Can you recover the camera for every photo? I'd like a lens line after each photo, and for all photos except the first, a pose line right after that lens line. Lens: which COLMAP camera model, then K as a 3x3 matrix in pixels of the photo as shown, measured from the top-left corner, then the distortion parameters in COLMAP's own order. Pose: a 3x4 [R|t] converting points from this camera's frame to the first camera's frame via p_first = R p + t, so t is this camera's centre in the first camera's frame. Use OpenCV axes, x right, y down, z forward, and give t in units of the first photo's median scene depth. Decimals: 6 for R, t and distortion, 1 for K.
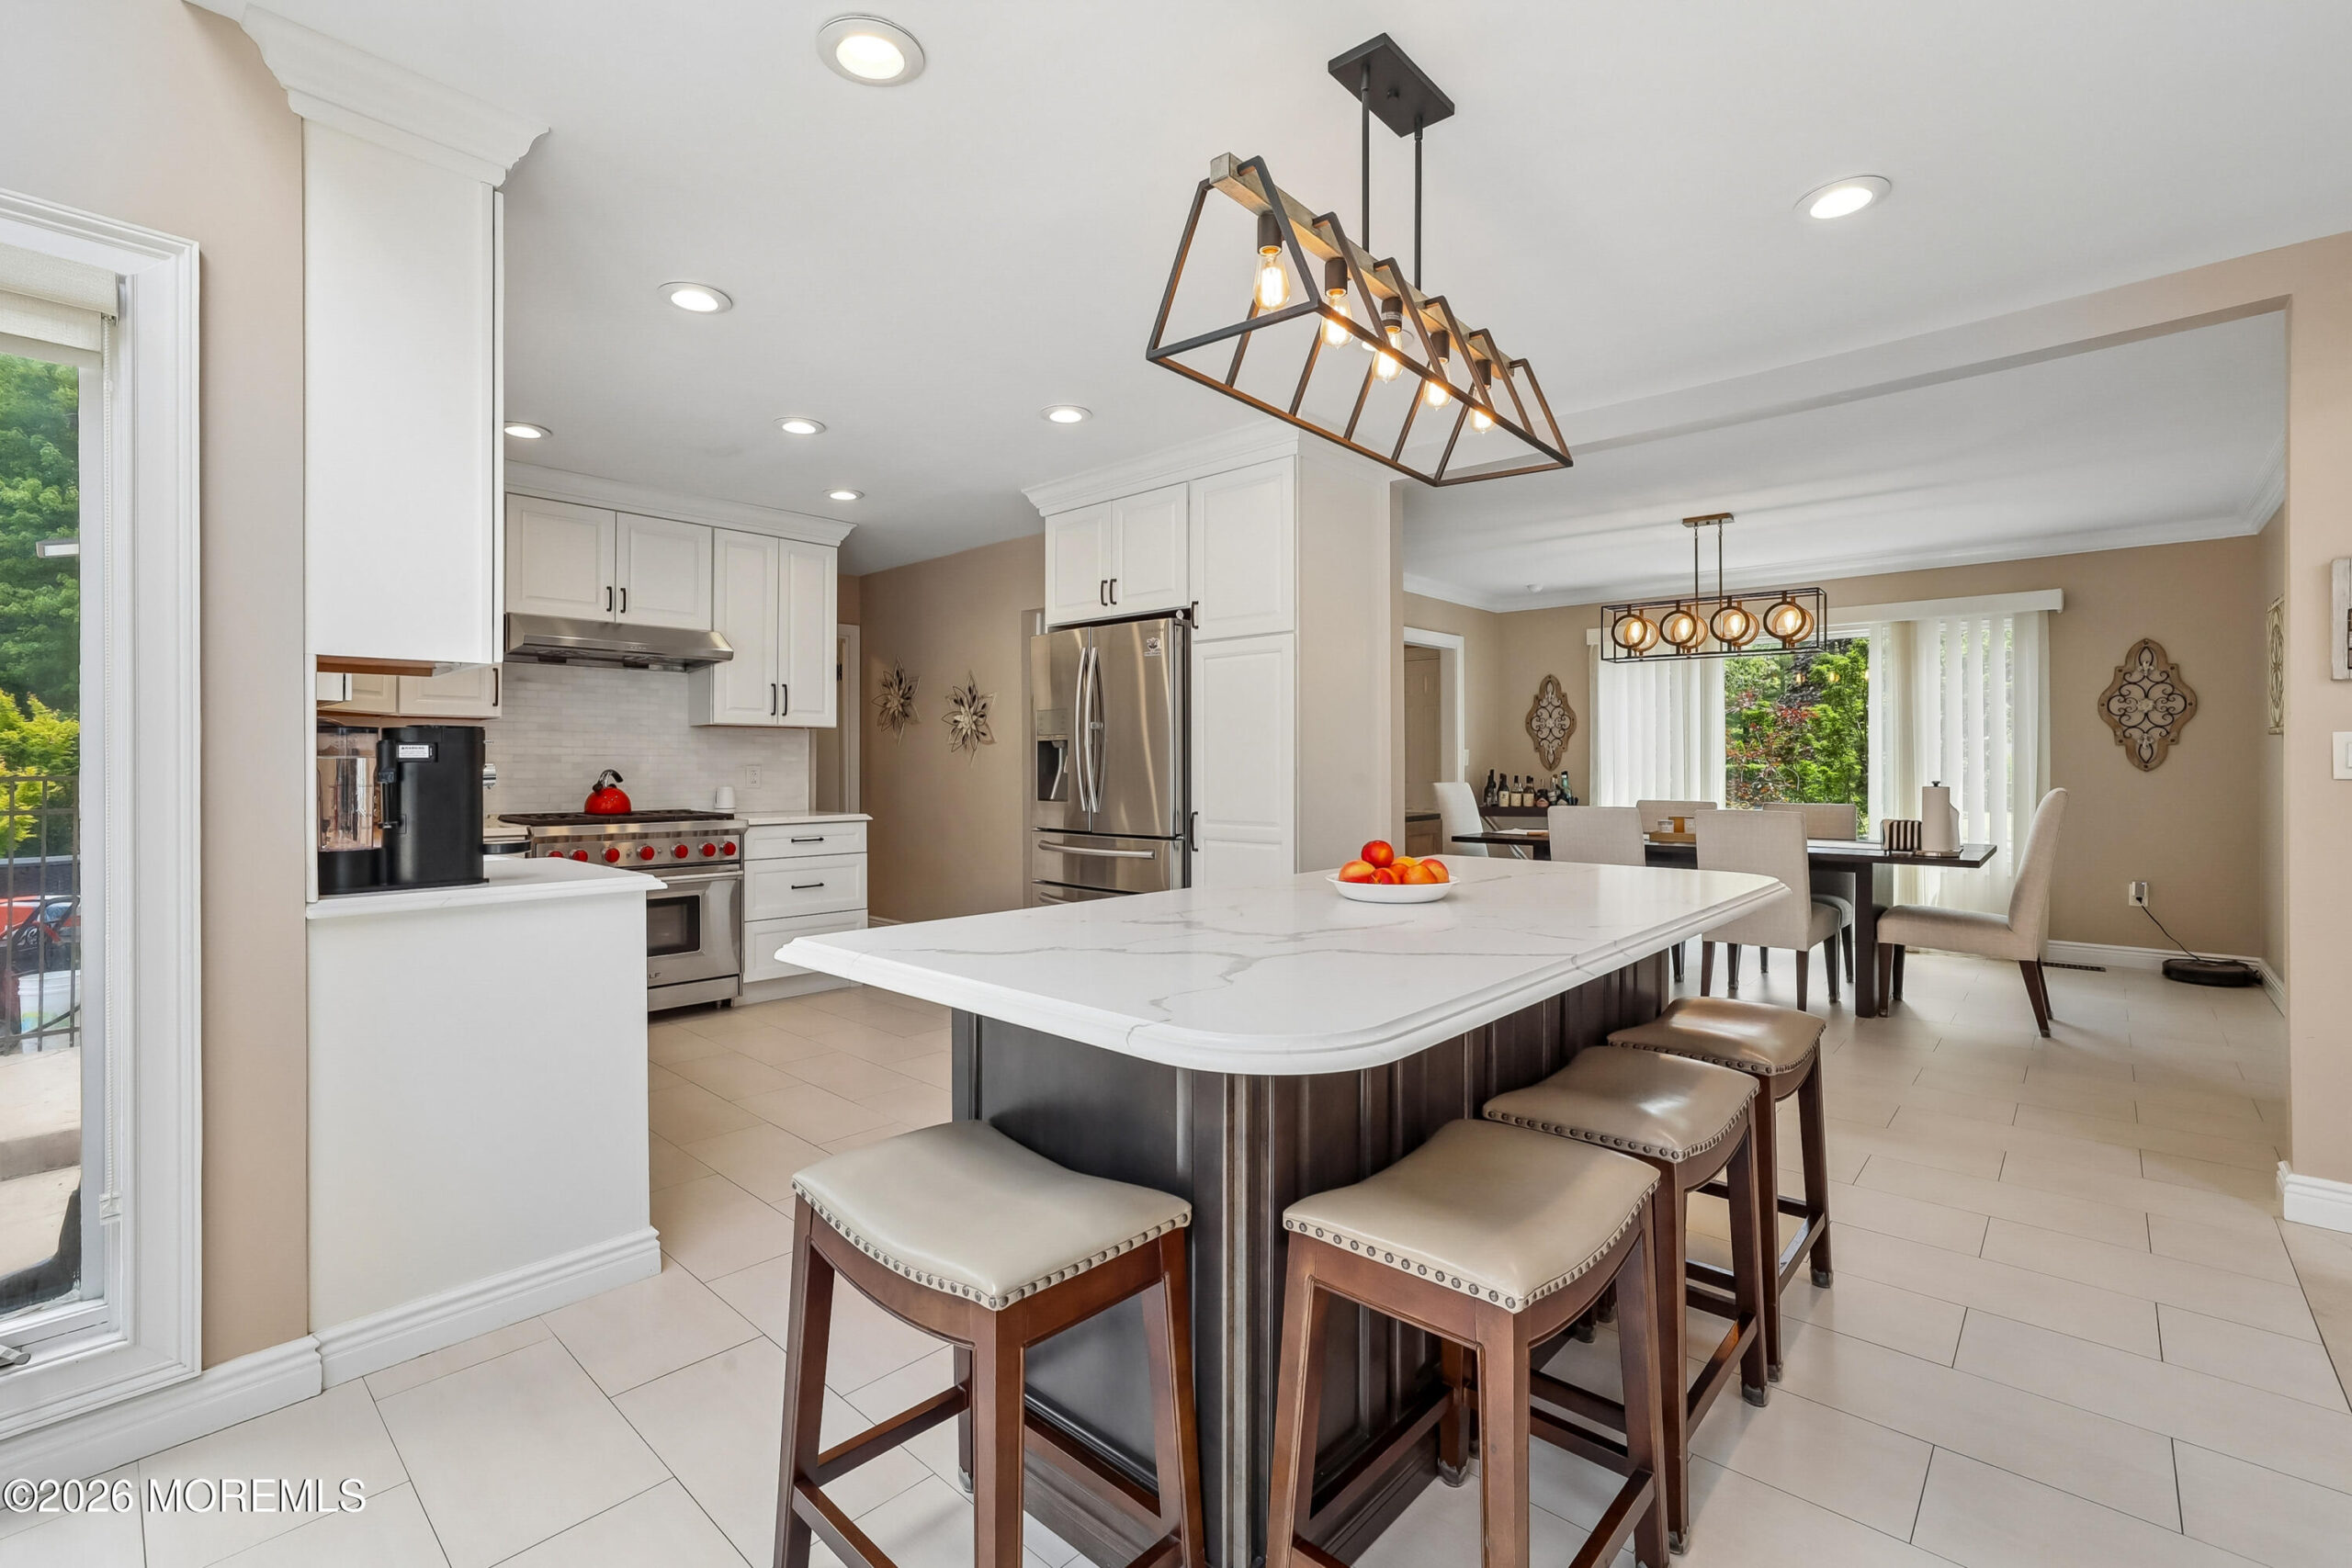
lens RADIAL K [[1016.1, 0, 1167.8], [0, 1016.1, 771.2], [0, 0, 1]] dist [-0.036703, 0.009576]
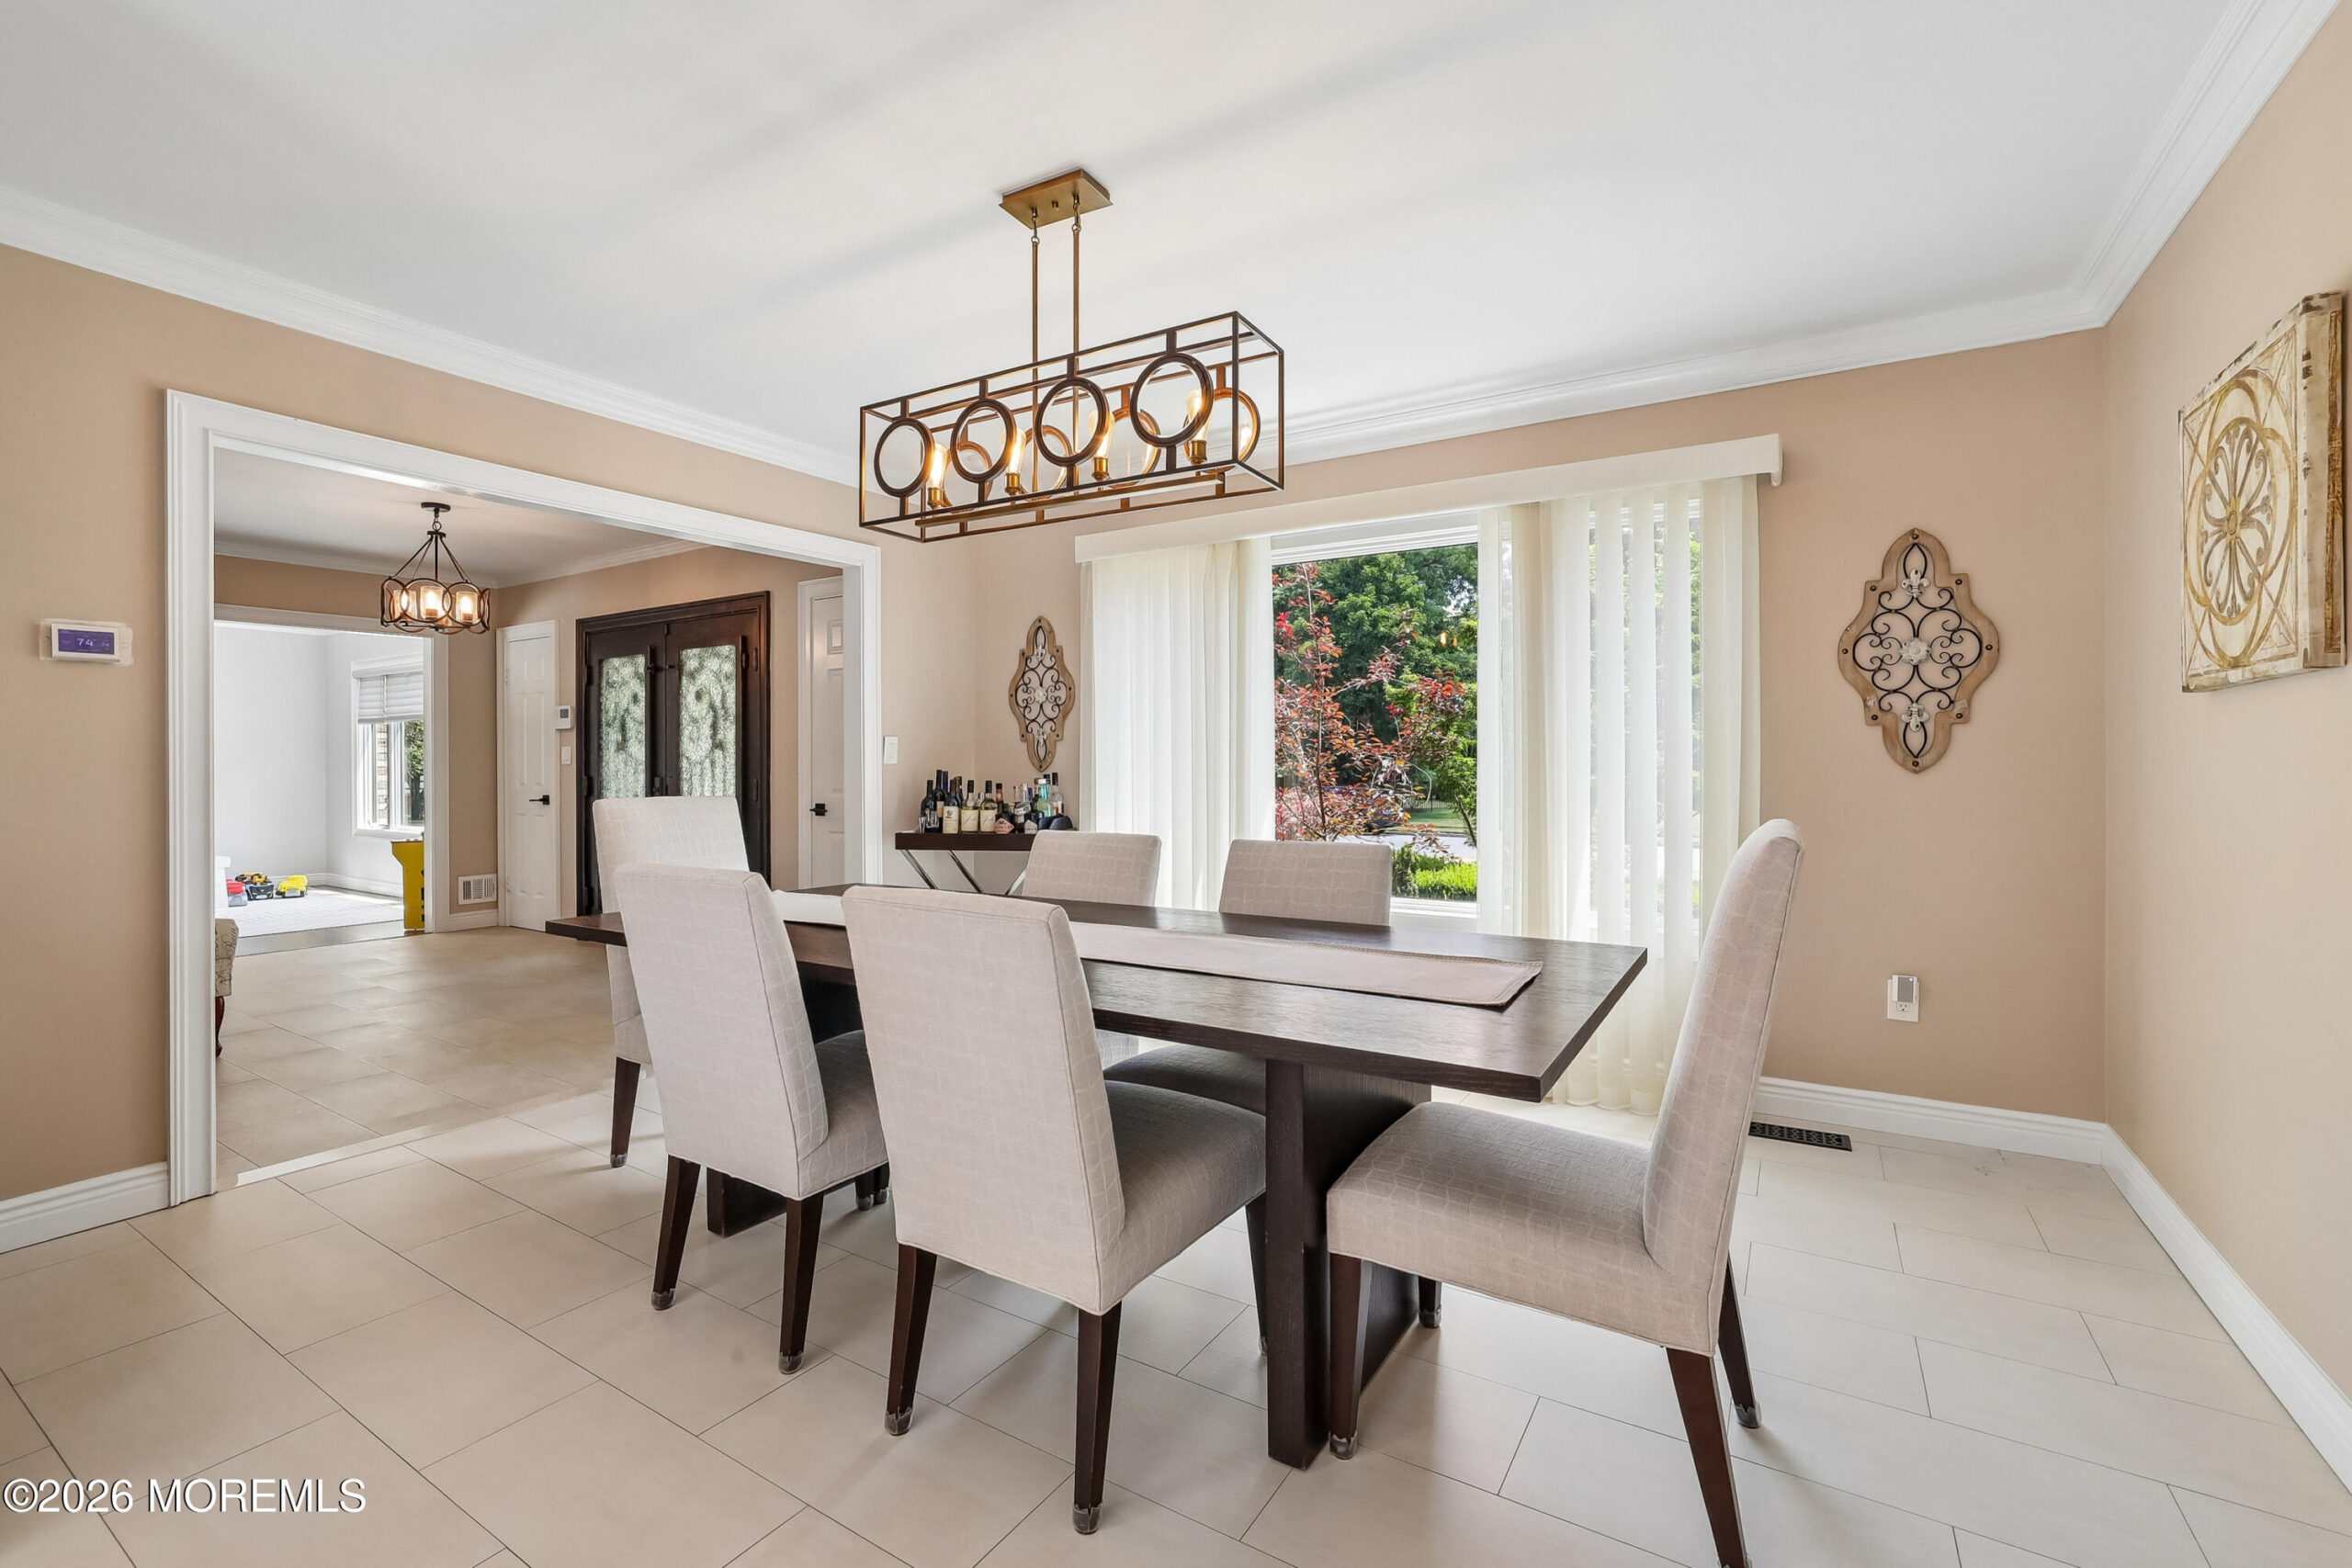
lens RADIAL K [[1016.1, 0, 1173.2], [0, 1016.1, 779.1], [0, 0, 1]] dist [-0.036703, 0.009576]
pose [[0.981799, -0.003866, 0.189881, 0.473577], [0.002506, 0.999969, 0.007404, -0.000984], [-0.189904, -0.006794, 0.981779, 0.527294]]
